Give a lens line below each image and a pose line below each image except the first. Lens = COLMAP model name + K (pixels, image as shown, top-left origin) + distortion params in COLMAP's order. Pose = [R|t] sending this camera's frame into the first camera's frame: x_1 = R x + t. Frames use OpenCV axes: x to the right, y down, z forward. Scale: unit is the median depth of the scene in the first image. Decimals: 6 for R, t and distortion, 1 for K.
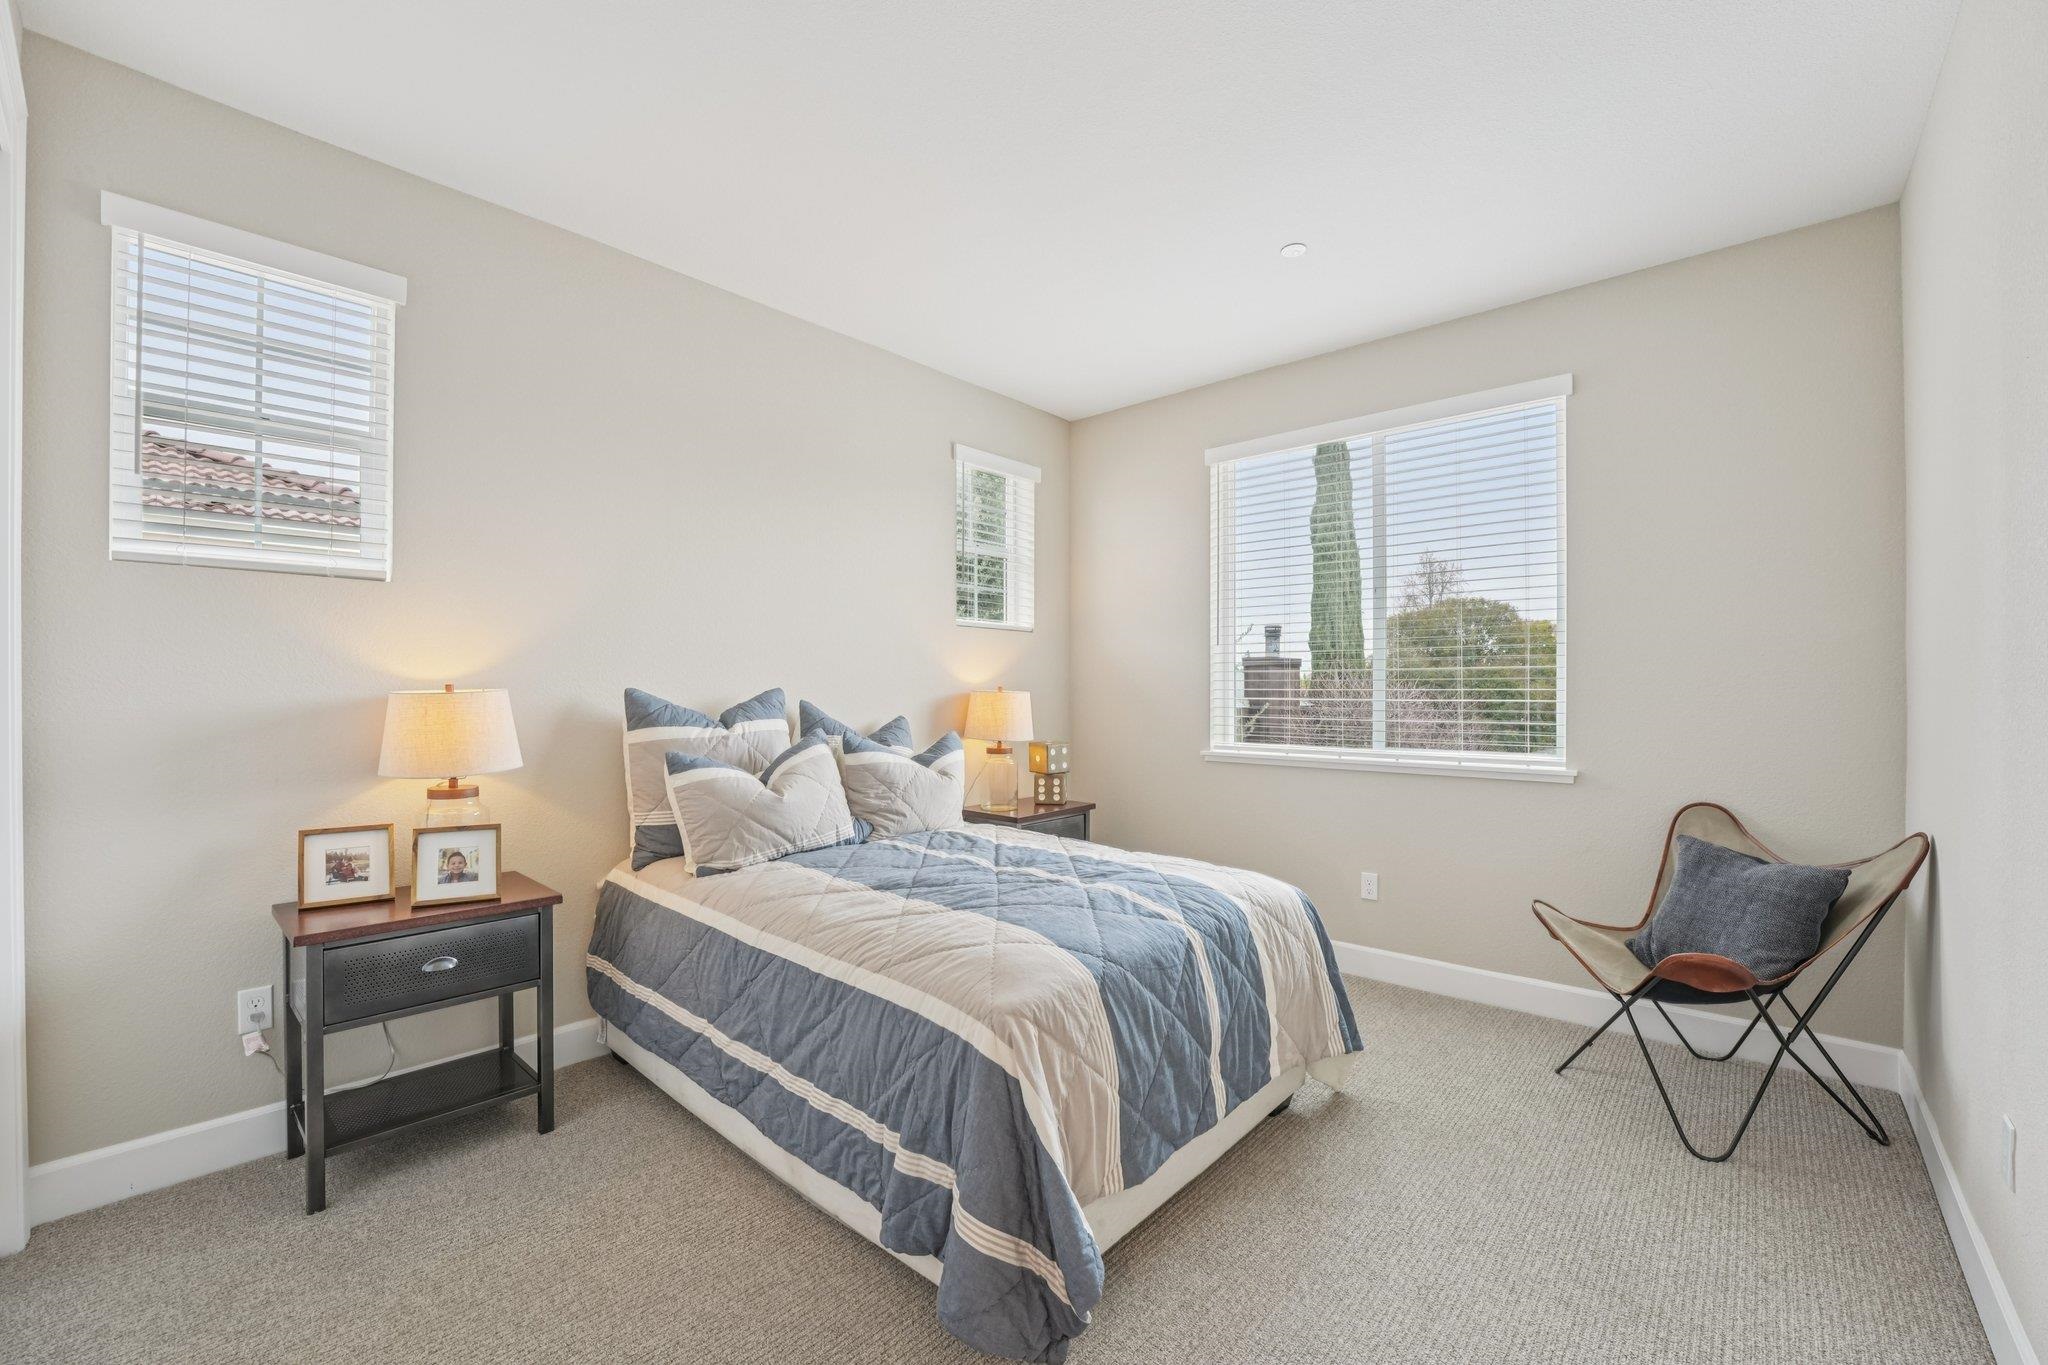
lens RADIAL K [[822.9, 0, 1015.0], [0, 822.9, 684.4], [0, 0, 1]] dist [-0.031935, 0.003711]
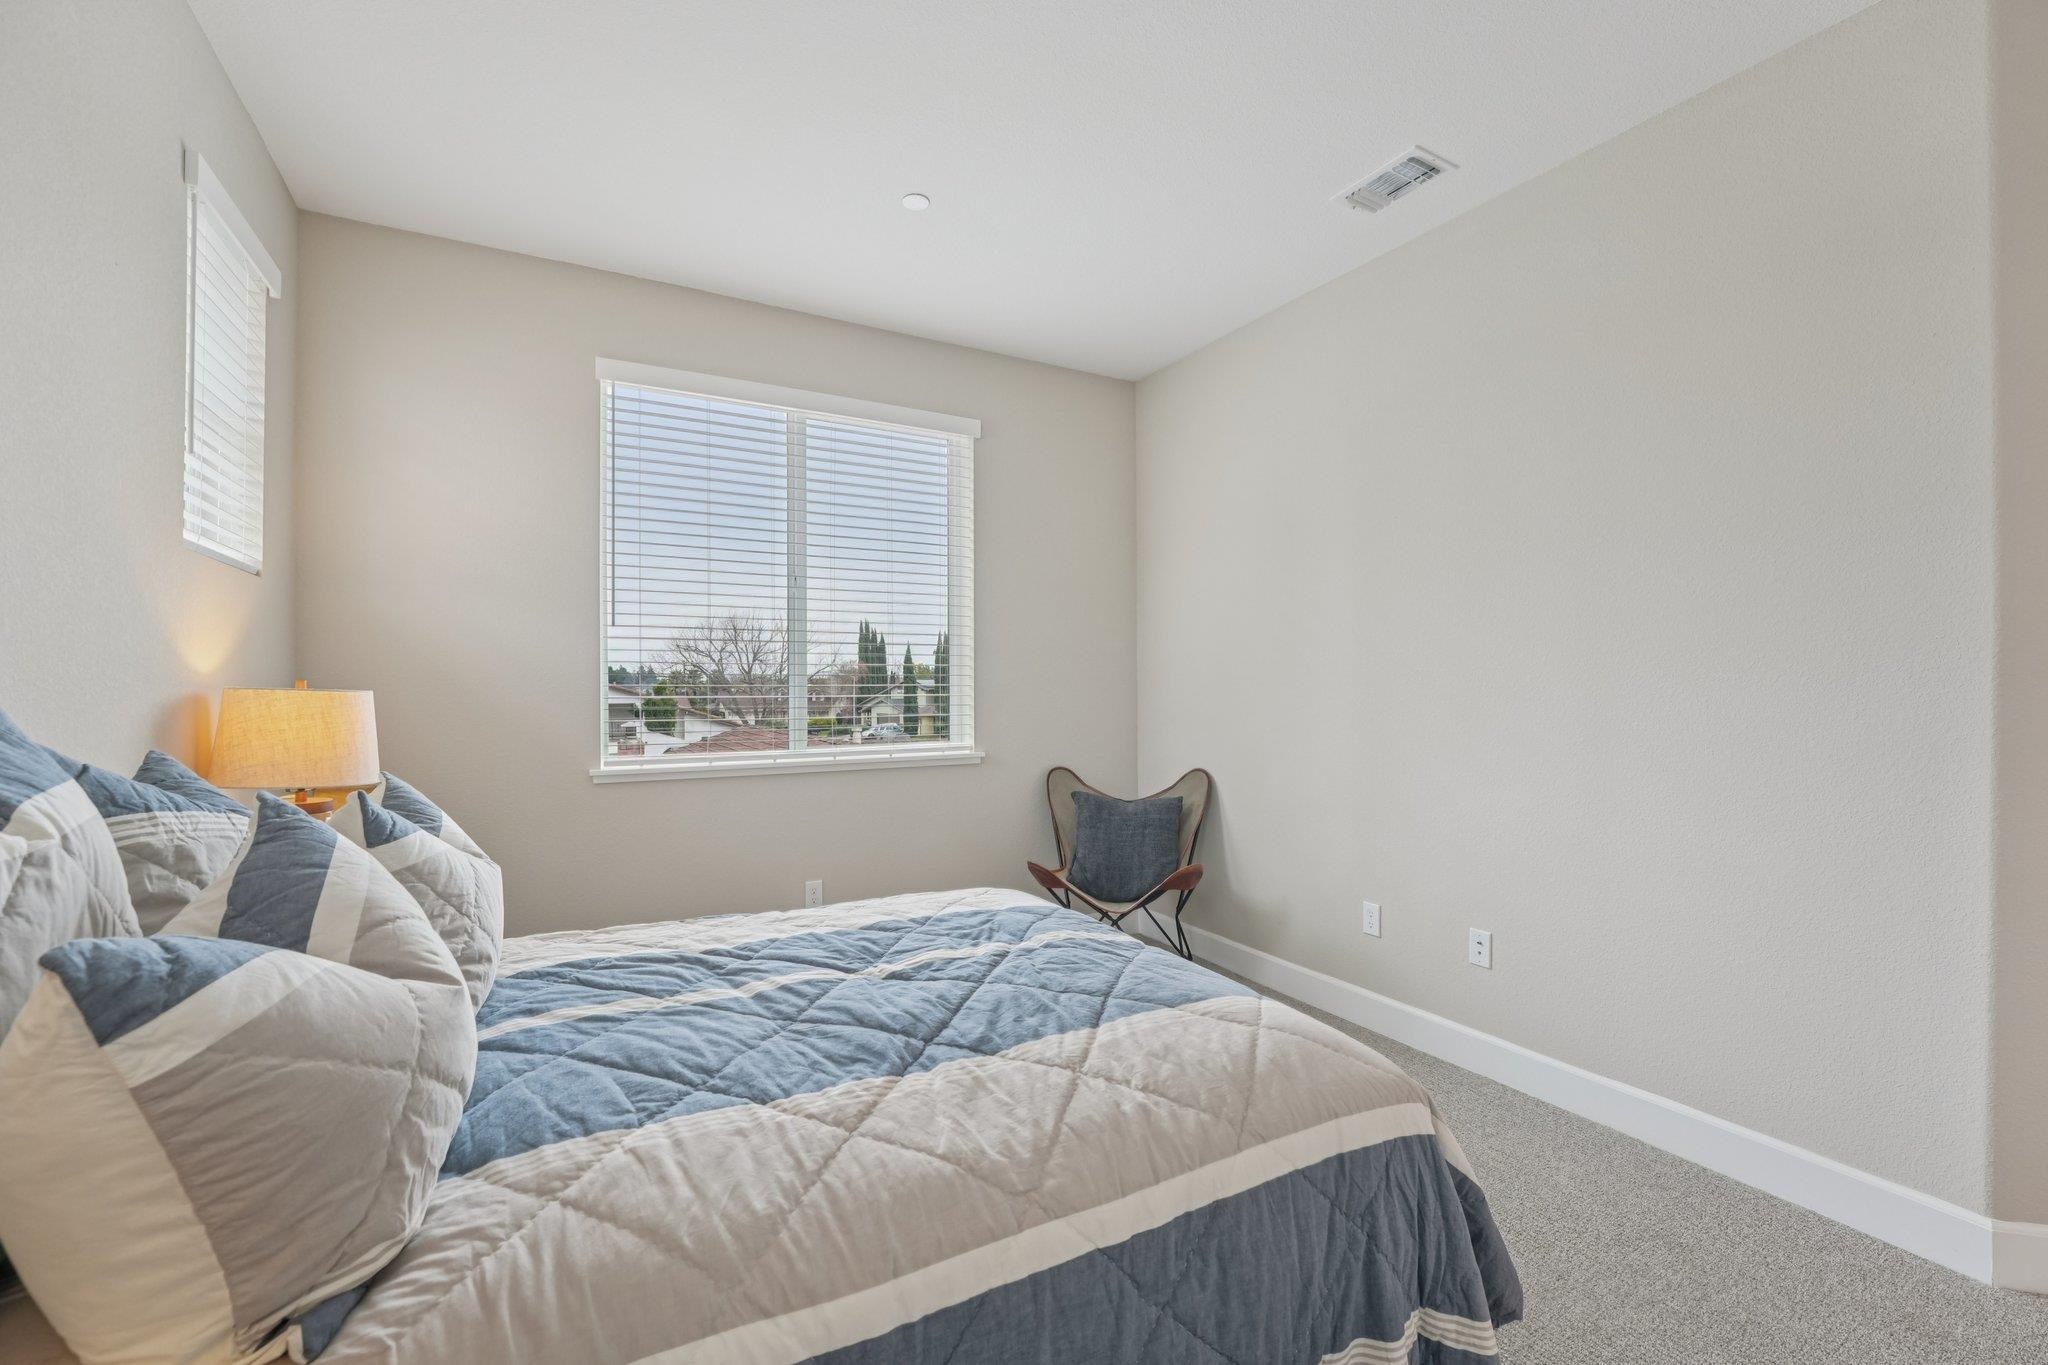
lens RADIAL K [[822.9, 0, 1015.0], [0, 822.9, 684.4], [0, 0, 1]] dist [-0.031935, 0.003711]
pose [[0.327535, 0.001282, 0.944838, -0.374888], [-0.002880, 0.999996, -0.000358, 0.005863], [-0.944835, -0.002604, 0.327538, 0.464788]]
